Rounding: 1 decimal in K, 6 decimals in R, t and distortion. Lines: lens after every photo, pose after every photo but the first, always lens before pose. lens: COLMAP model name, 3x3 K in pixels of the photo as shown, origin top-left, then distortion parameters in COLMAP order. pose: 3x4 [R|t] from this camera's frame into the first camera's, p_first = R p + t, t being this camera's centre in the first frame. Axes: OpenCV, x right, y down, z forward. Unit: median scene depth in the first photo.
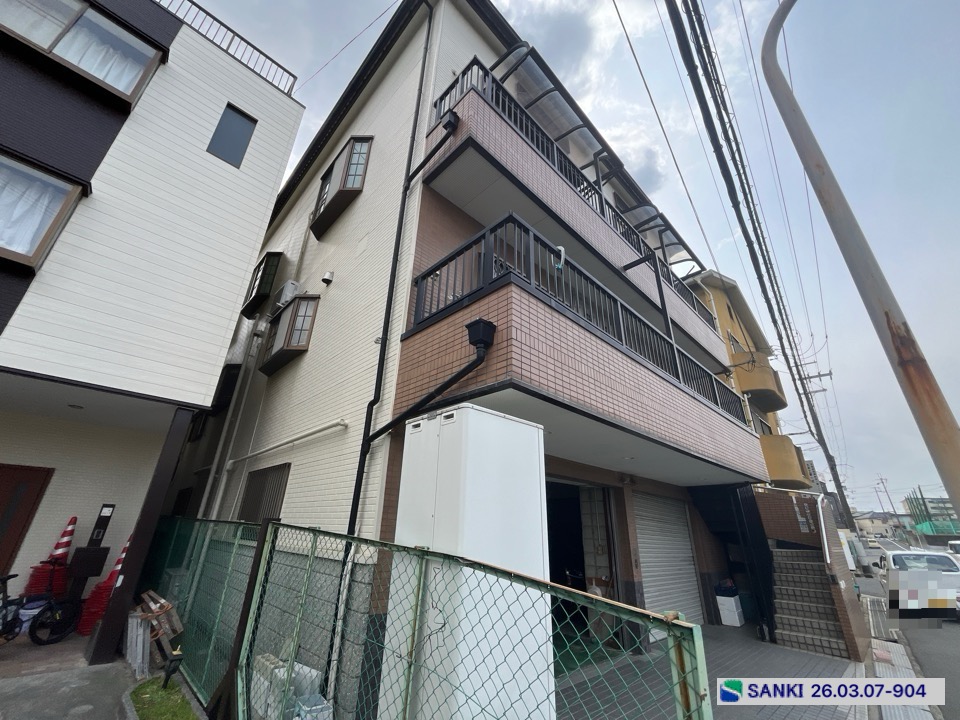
lens RADIAL K [[389.4, 0, 477.4], [0, 389.4, 359.4], [0, 0, 1]] dist [-0.002638, 0.000217]
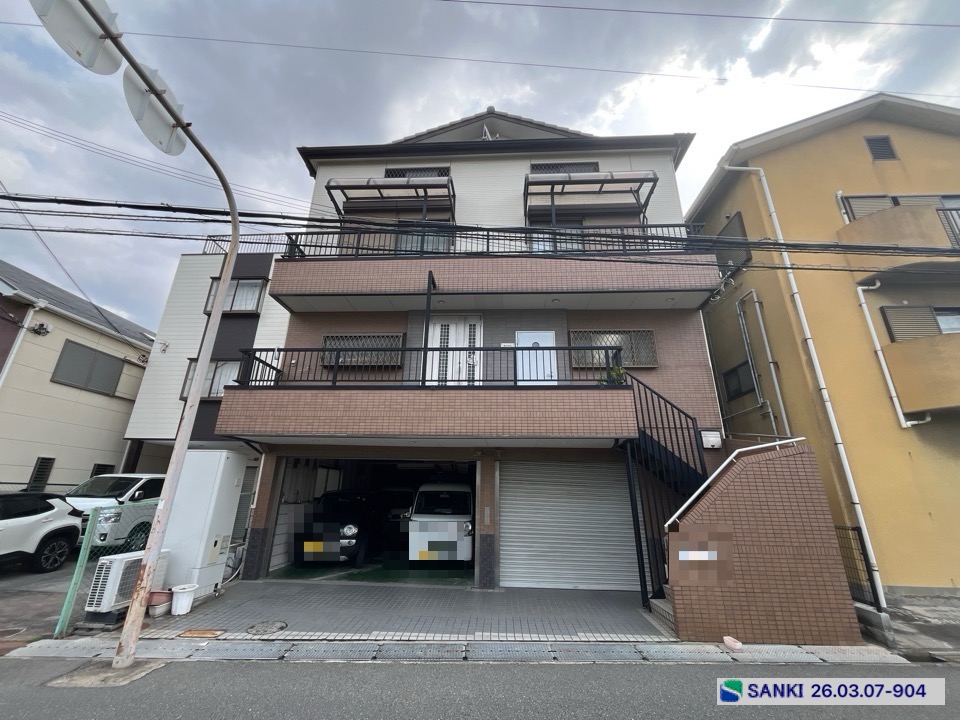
lens RADIAL K [[389.4, 0, 475.9], [0, 389.4, 360.3], [0, 0, 1]] dist [-0.002638, 0.000217]
pose [[0.678406, -0.258677, -0.687642, 1.246843], [0.298661, 0.952240, -0.063565, 0.106631], [0.671243, -0.162249, 0.723262, 0.162067]]
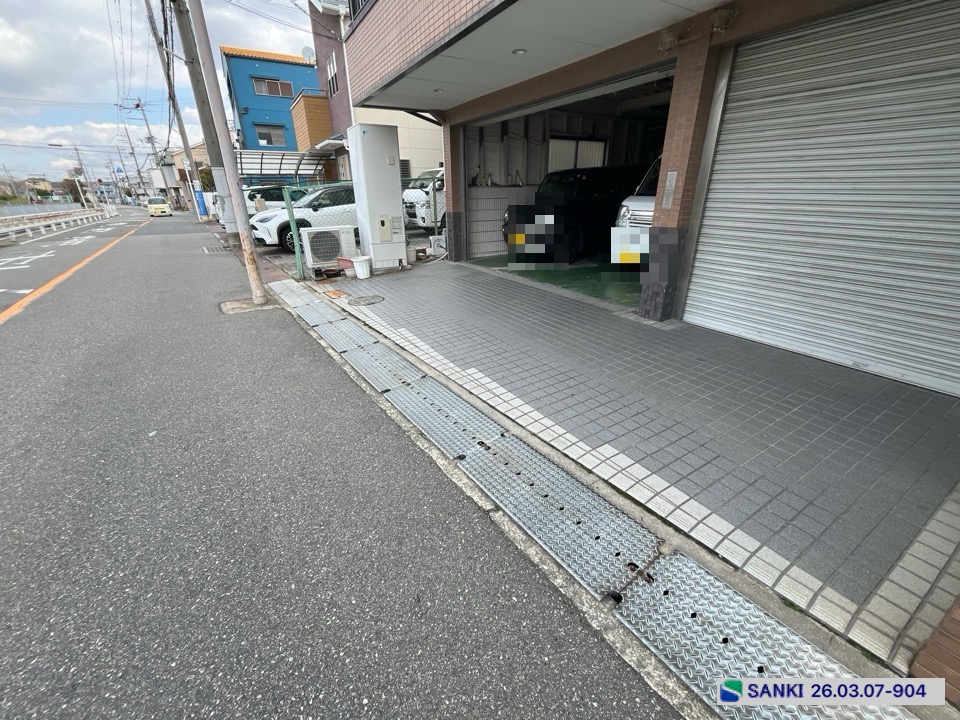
lens RADIAL K [[389.4, 0, 476.8], [0, 389.4, 360.0], [0, 0, 1]] dist [-0.002638, 0.000217]
pose [[-0.229786, 0.358323, -0.904877, 1.016308], [0.397589, 0.883196, 0.248772, 0.439672], [0.888325, -0.302605, -0.345412, 0.802367]]
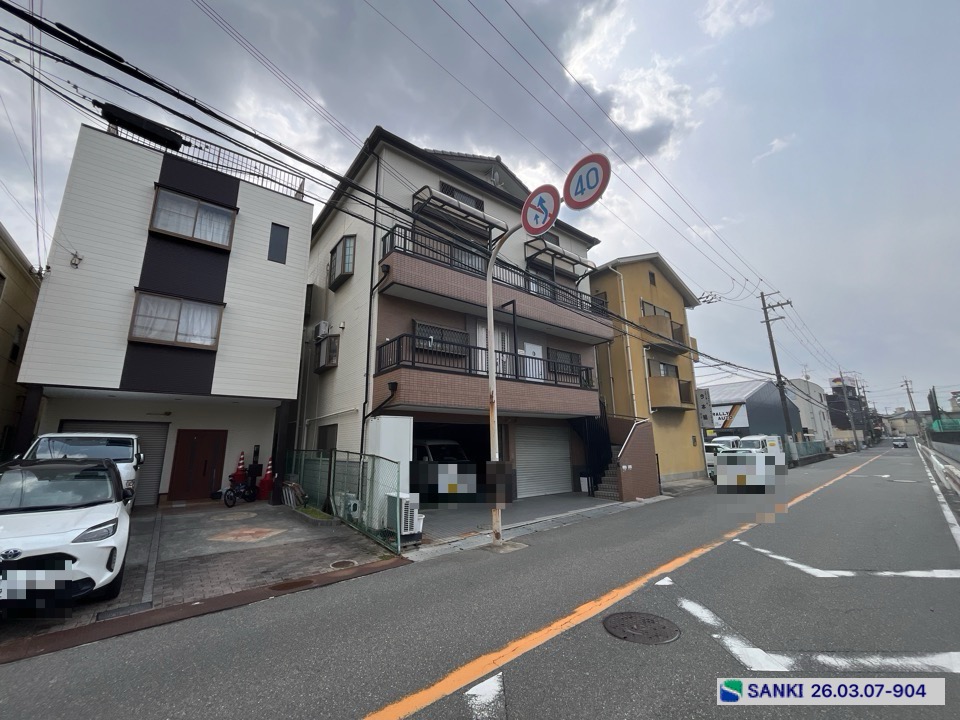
lens RADIAL K [[389.4, 0, 476.7], [0, 389.4, 359.2], [0, 0, 1]] dist [-0.002638, 0.000217]
pose [[0.993368, -0.066200, -0.094007, 0.411144], [0.082820, 0.979120, 0.185649, -0.336143], [0.079754, -0.192204, 0.978109, -0.784731]]
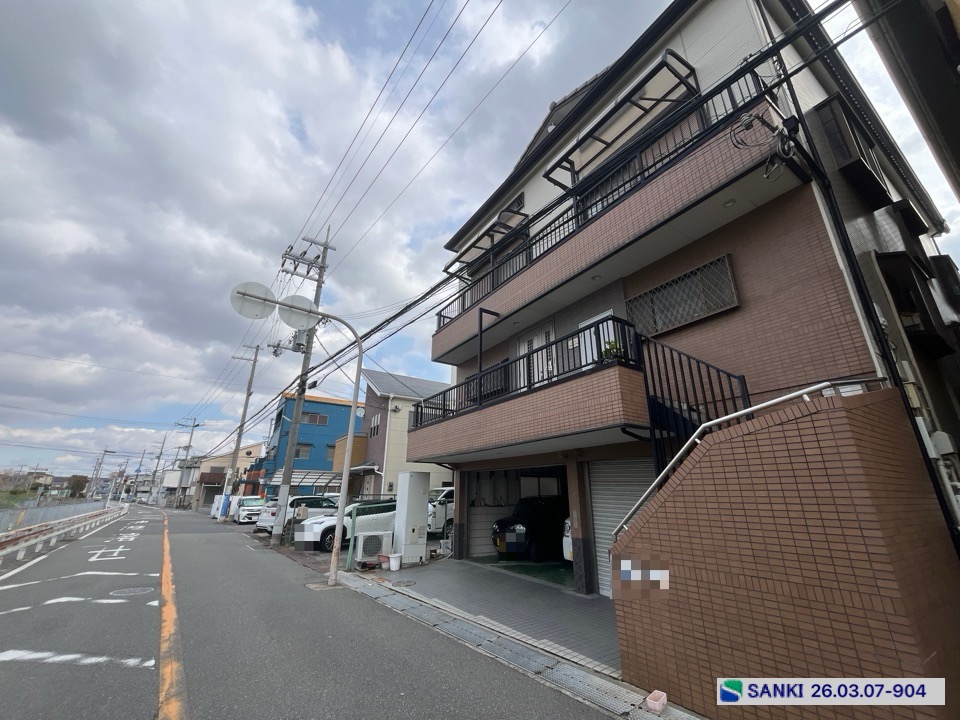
lens RADIAL K [[389.4, 0, 476.1], [0, 389.4, 358.9], [0, 0, 1]] dist [-0.002638, 0.000217]
pose [[-0.197218, -0.357019, -0.913041, 1.612528], [0.381897, 0.829785, -0.406954, 0.437897], [0.902918, -0.428946, -0.027304, 0.896488]]
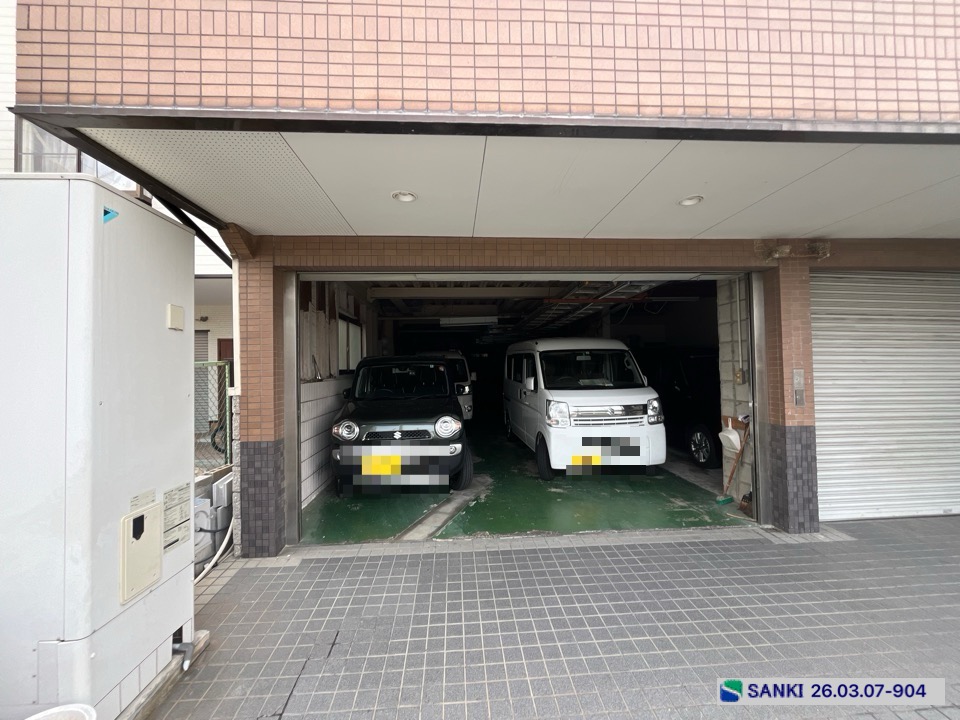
lens RADIAL K [[389.4, 0, 477.5], [0, 389.4, 359.9], [0, 0, 1]] dist [-0.002638, 0.000217]
pose [[0.760756, -0.060083, -0.646252, 0.387963], [0.299533, 0.915831, 0.267459, 0.179708], [0.575787, -0.397045, 0.714720, 0.339219]]
